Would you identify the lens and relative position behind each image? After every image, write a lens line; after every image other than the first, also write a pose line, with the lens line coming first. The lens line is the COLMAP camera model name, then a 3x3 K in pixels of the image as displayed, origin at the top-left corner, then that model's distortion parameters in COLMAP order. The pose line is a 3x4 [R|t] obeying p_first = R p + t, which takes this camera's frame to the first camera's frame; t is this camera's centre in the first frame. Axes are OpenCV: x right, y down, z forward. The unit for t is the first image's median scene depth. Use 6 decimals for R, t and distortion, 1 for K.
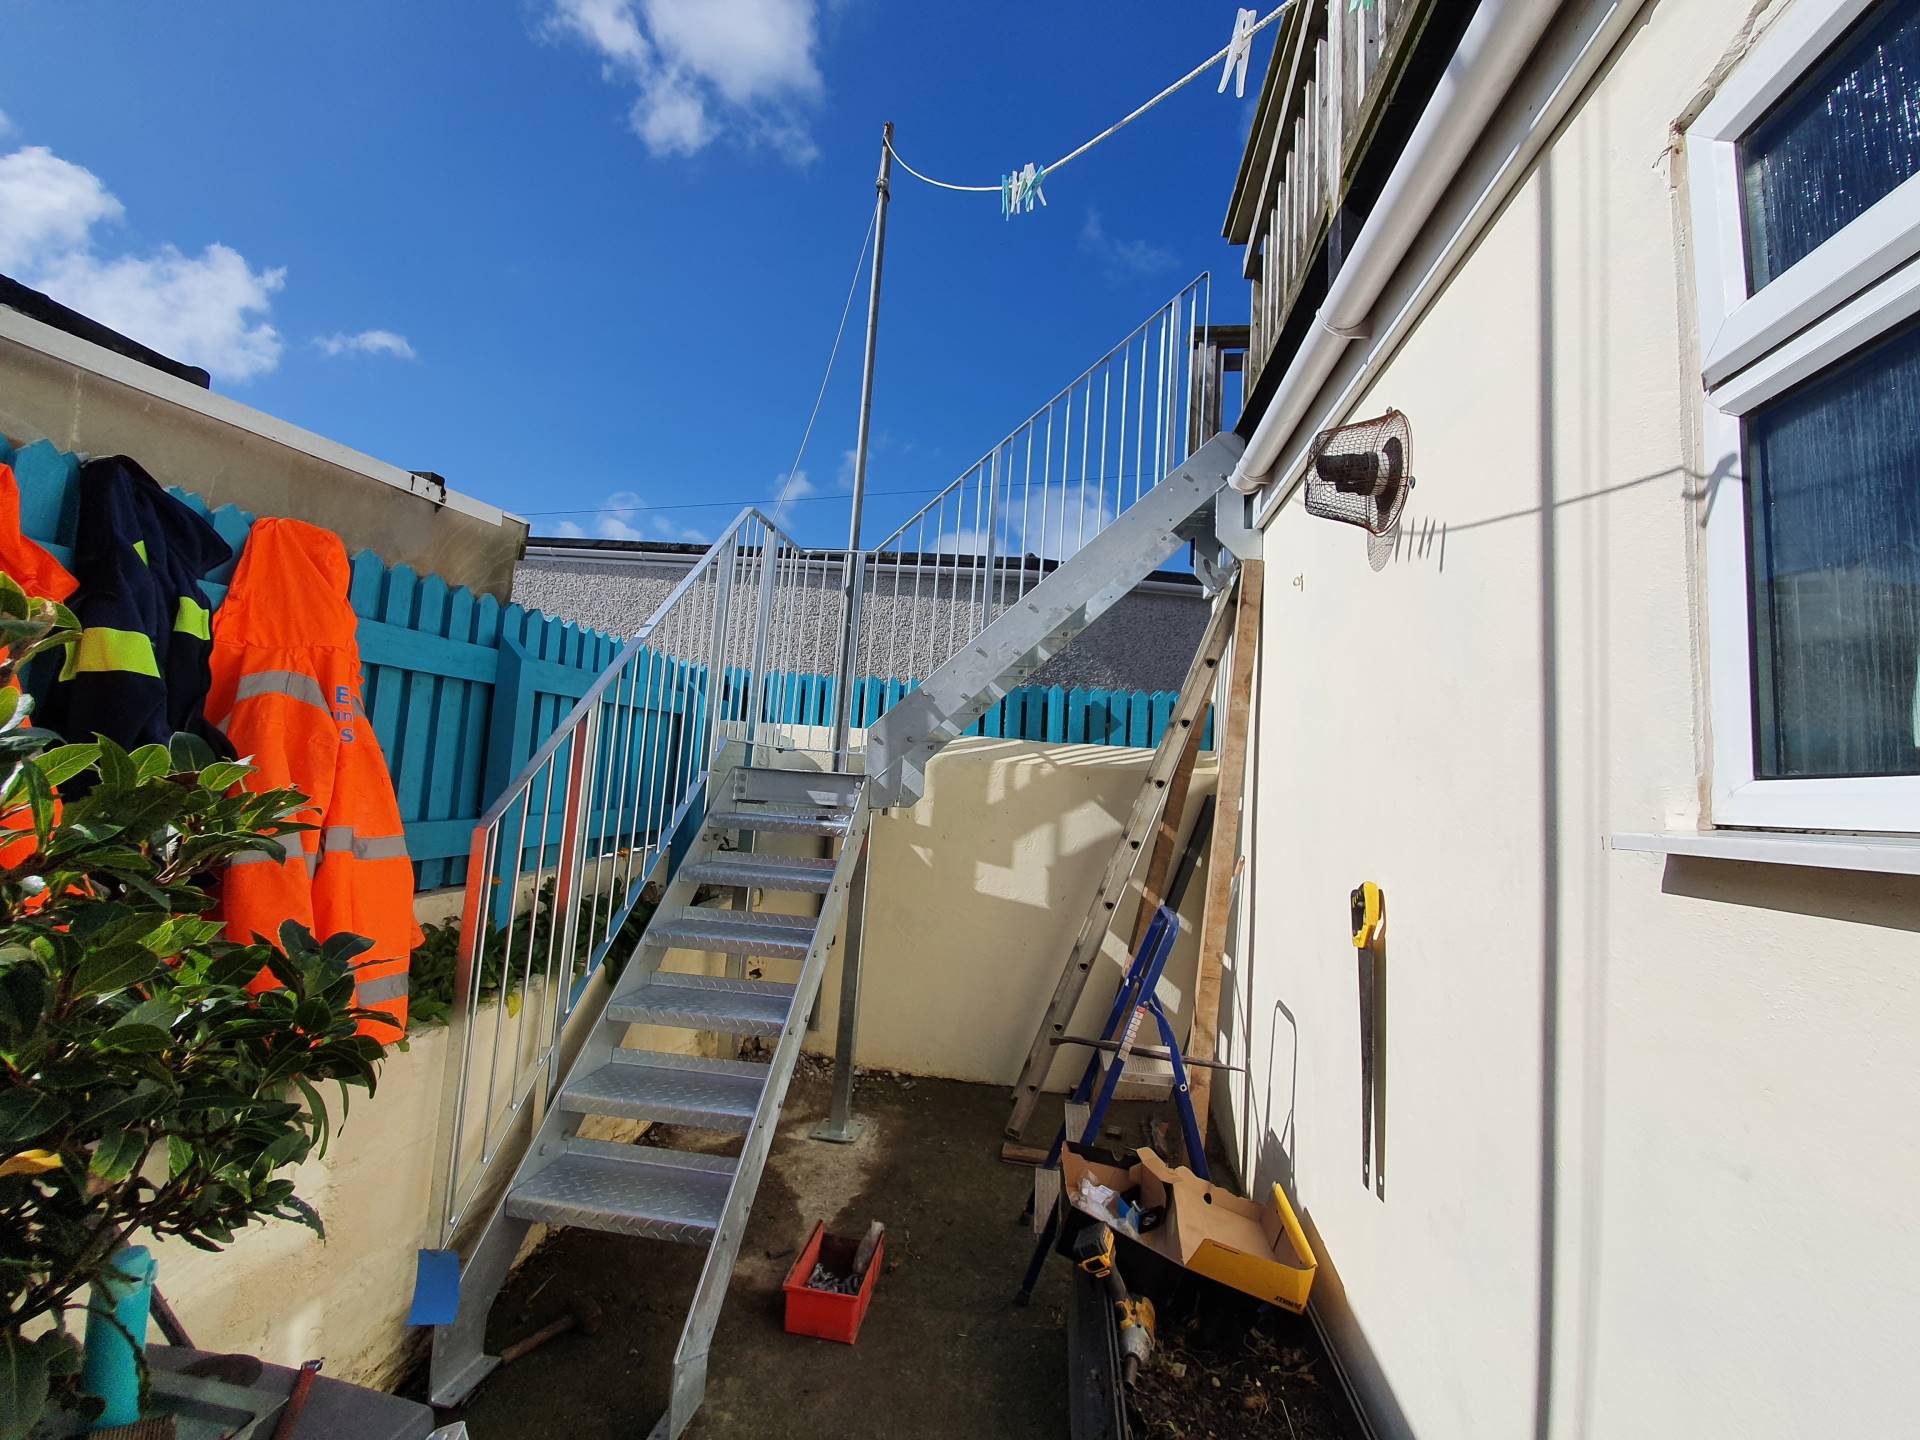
lens RADIAL K [[770.9, 0, 960.0], [0, 770.9, 720.0], [0, 0, 1]] dist [0.010965, -0.013820]
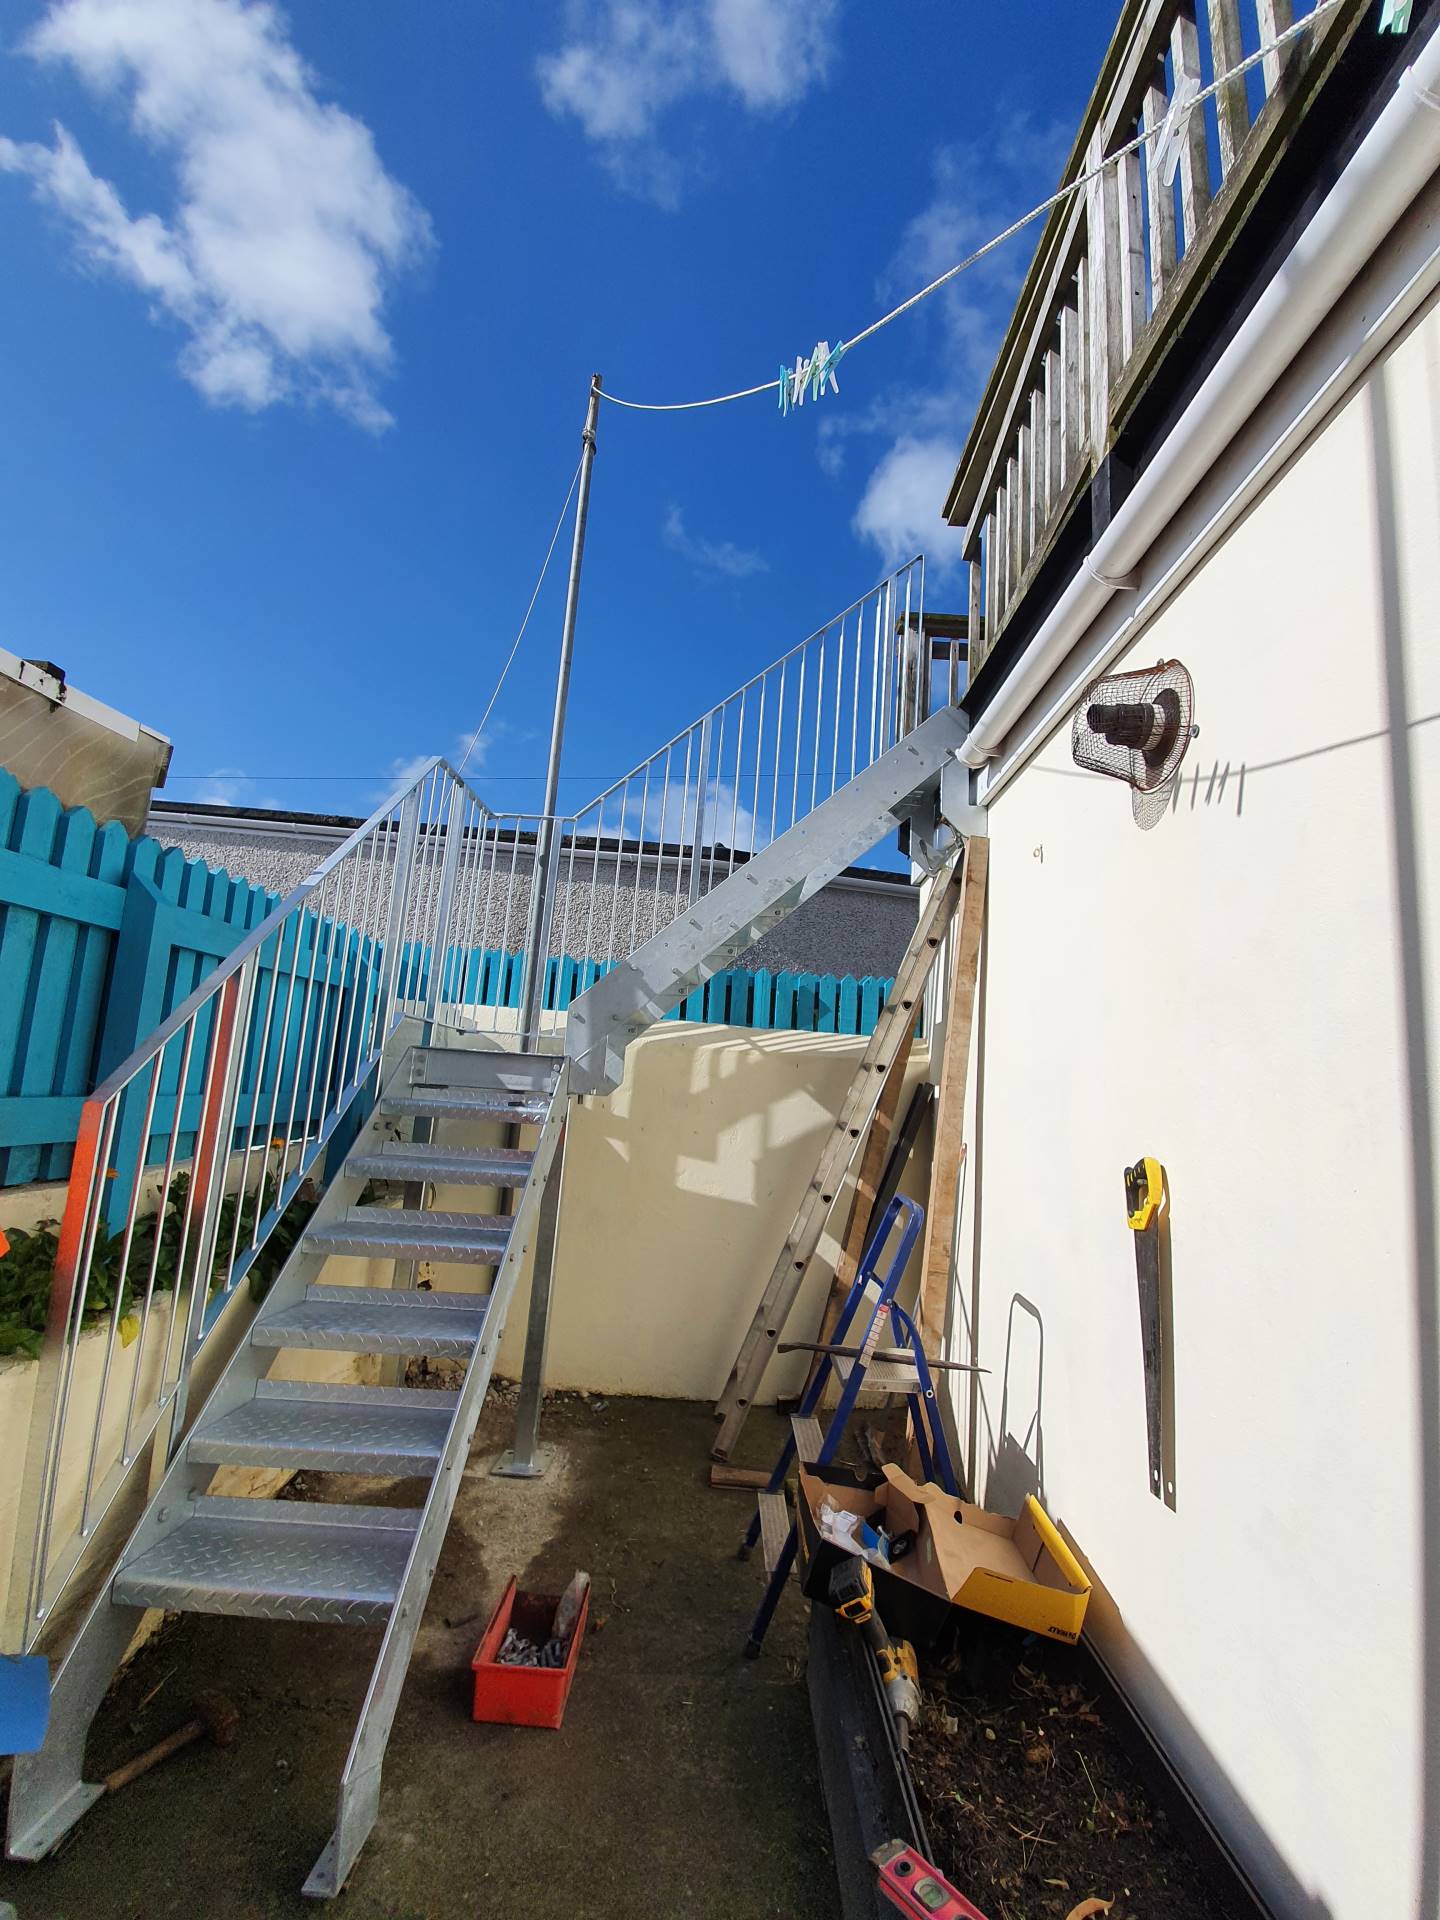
lens RADIAL K [[770.9, 0, 731.3], [0, 770.9, 993.8], [0, 0, 1]] dist [0.010965, -0.013820]
pose [[0.990466, 0.019142, 0.136419, -0.073378], [-0.013695, 0.999075, -0.040751, 0.043426], [-0.137073, 0.038494, 0.989813, 0.108962]]
